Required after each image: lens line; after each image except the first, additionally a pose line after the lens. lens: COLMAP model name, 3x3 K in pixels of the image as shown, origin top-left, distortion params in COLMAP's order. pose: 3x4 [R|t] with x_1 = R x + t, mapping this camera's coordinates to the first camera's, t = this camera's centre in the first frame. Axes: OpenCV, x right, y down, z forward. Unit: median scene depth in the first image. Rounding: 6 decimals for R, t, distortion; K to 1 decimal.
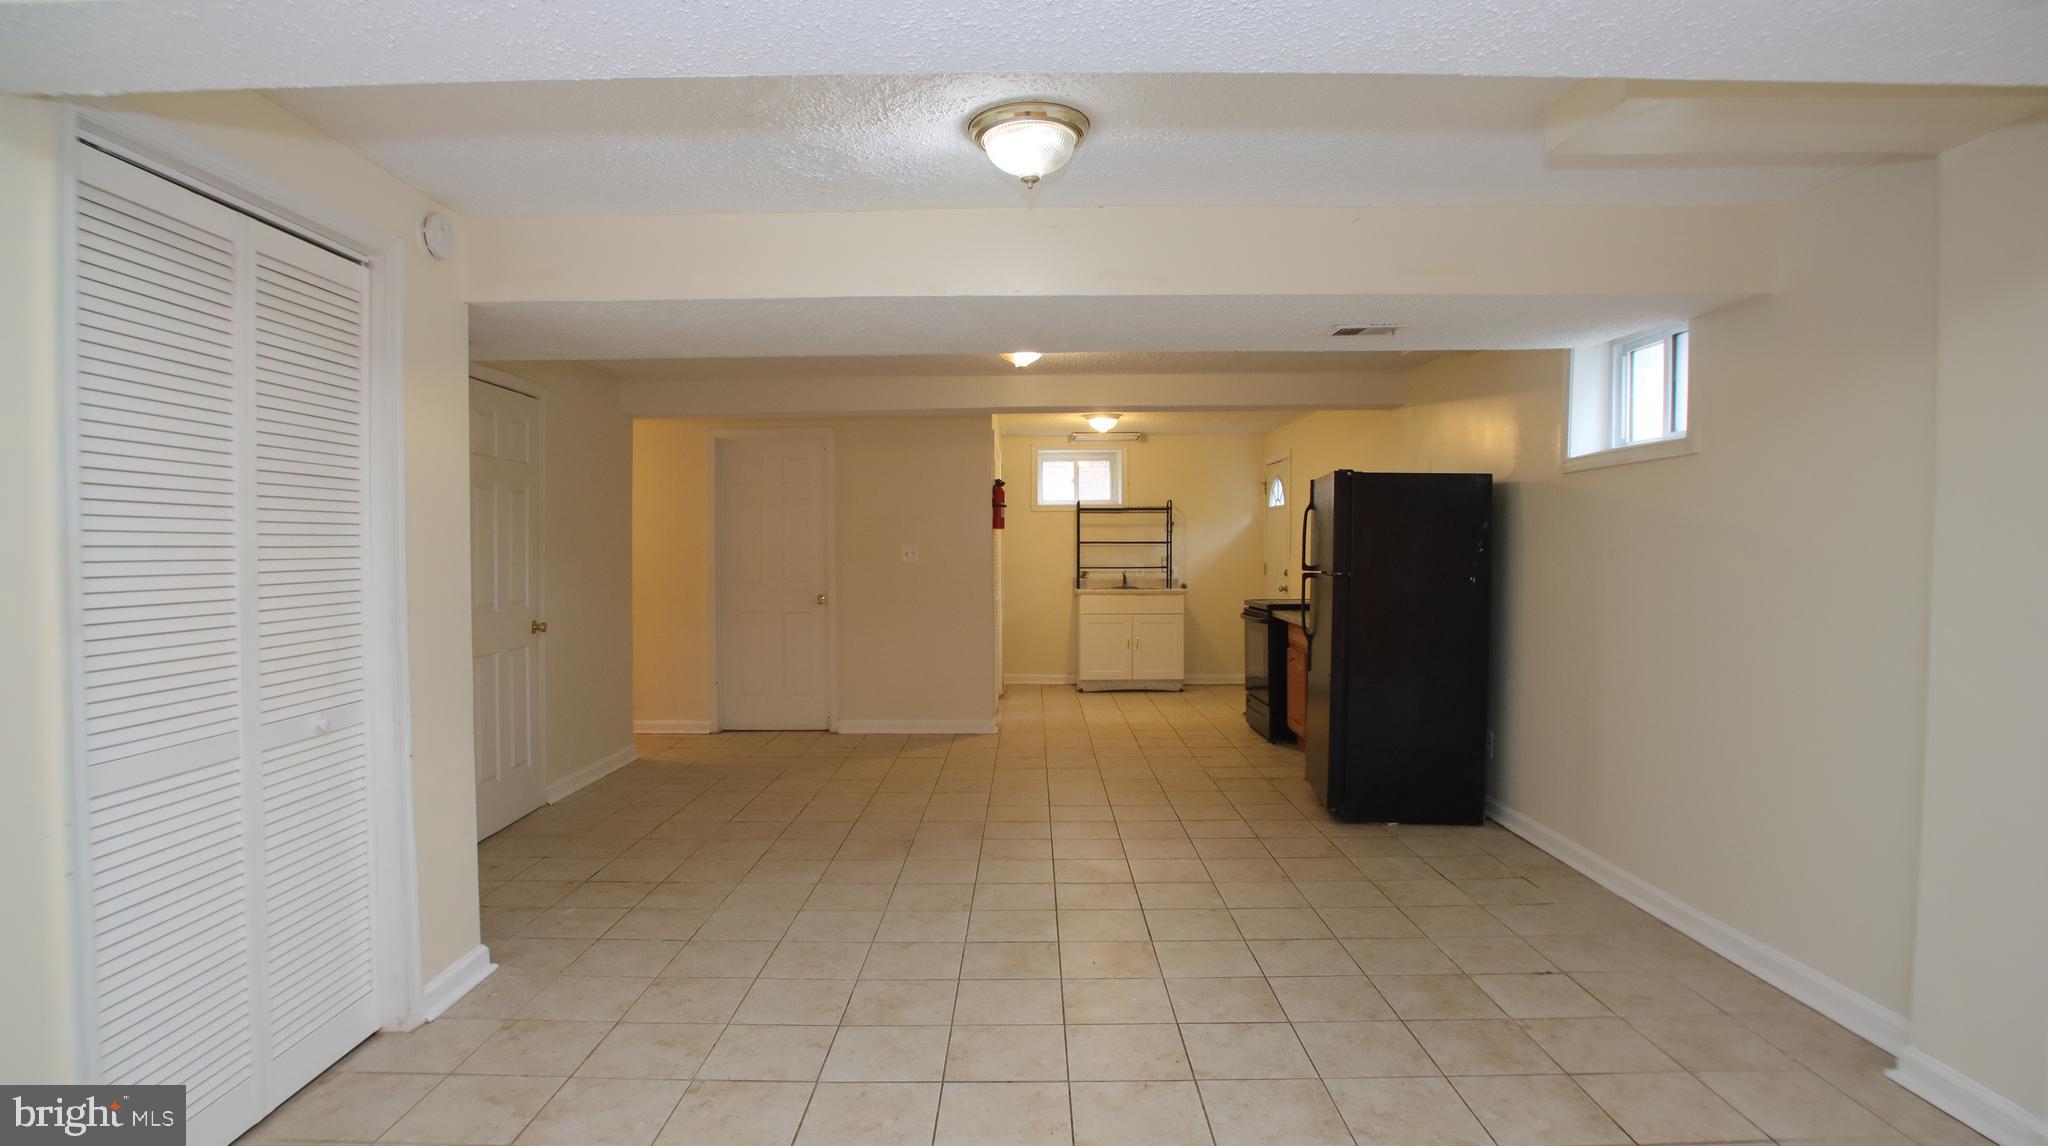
lens RADIAL K [[1040.8, 0, 1027.7], [0, 1040.8, 571.8], [0, 0, 1]] dist [-0.037822, -0.000133]
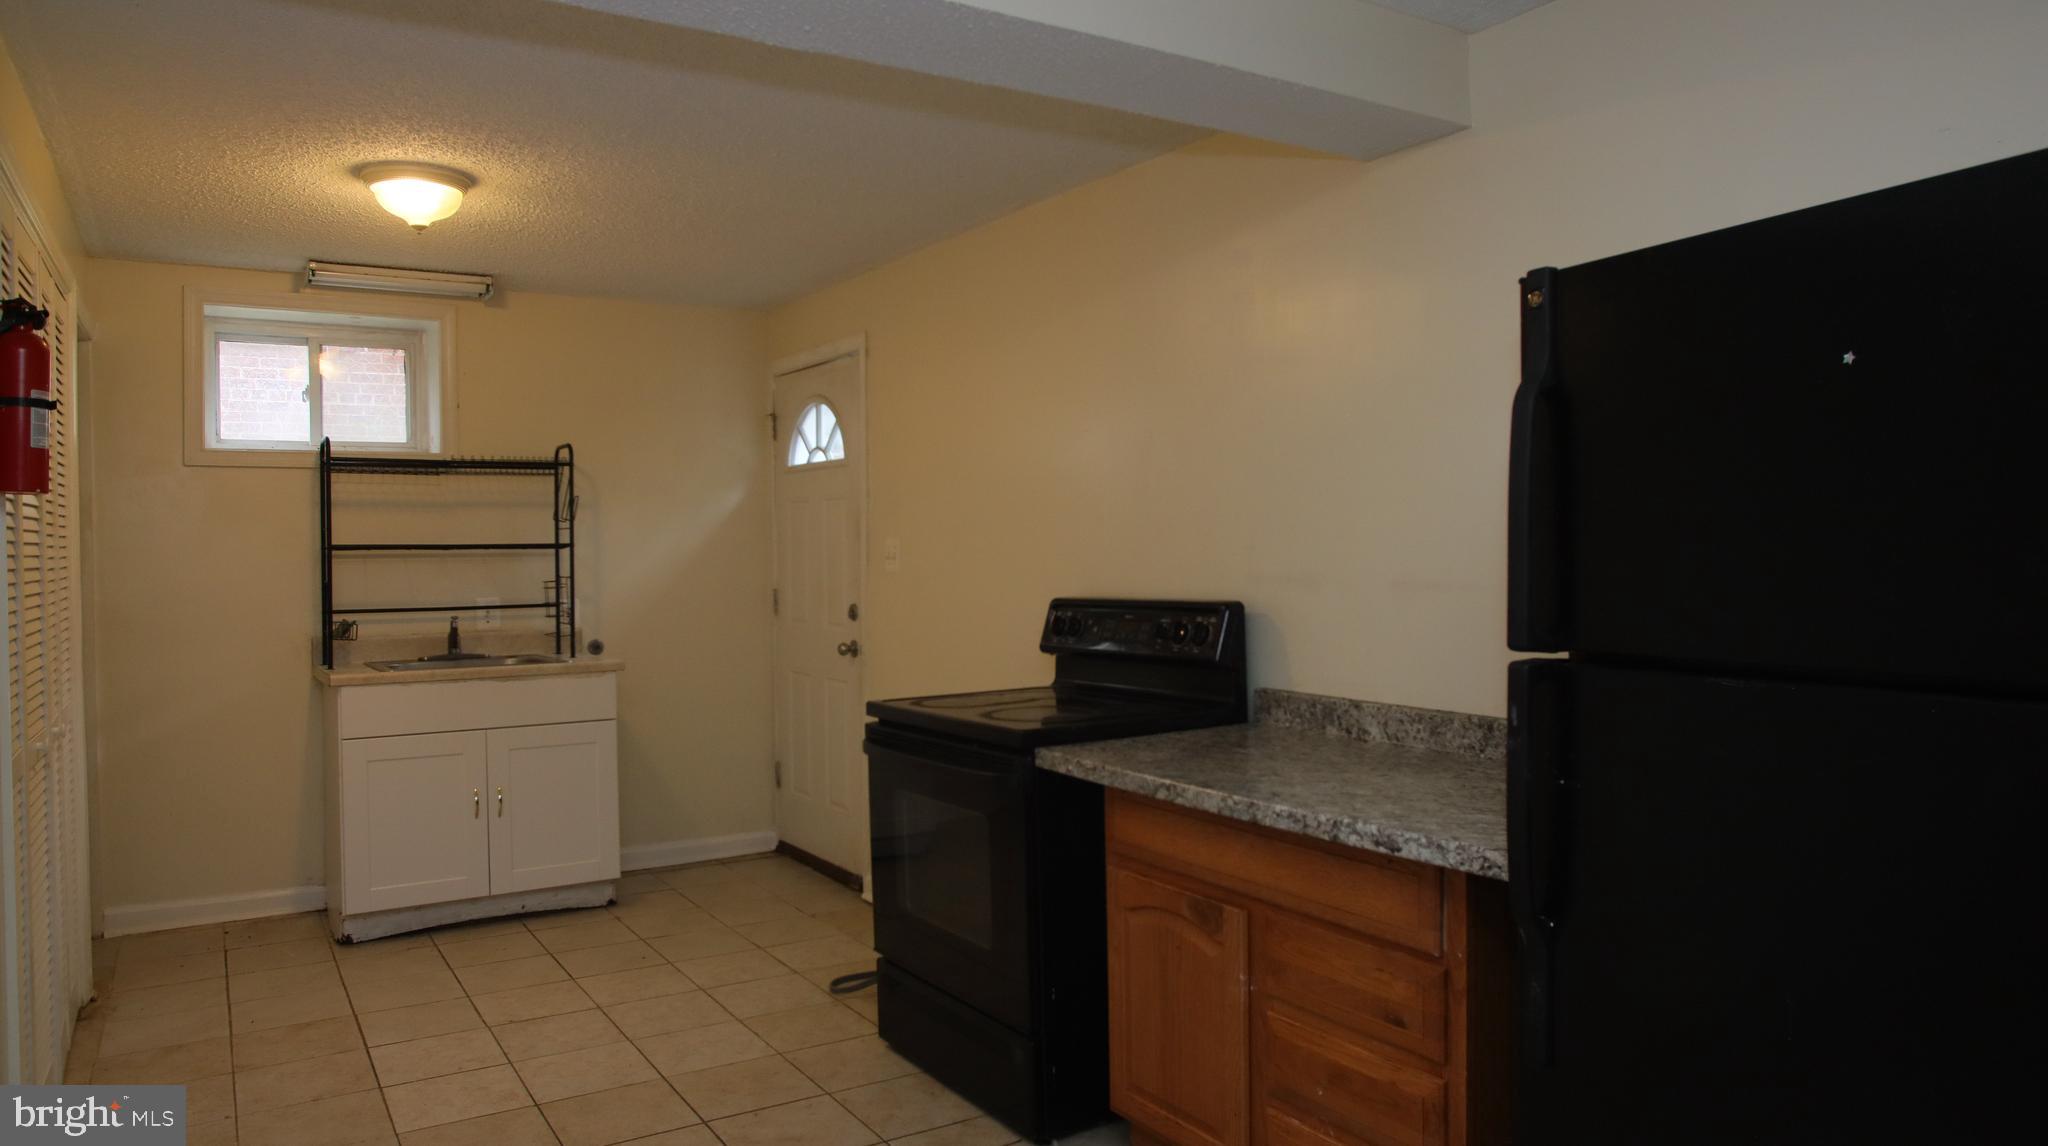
lens RADIAL K [[1347.5, 0, 1030.3], [0, 1347.5, 570.8], [0, 0, 1]] dist [-0.052458, 0.002754]
pose [[0.848602, -0.013634, 0.528856, 0.009673], [0.020918, 0.999751, -0.007791, -0.010036], [-0.528618, 0.017674, 0.848676, 0.444468]]
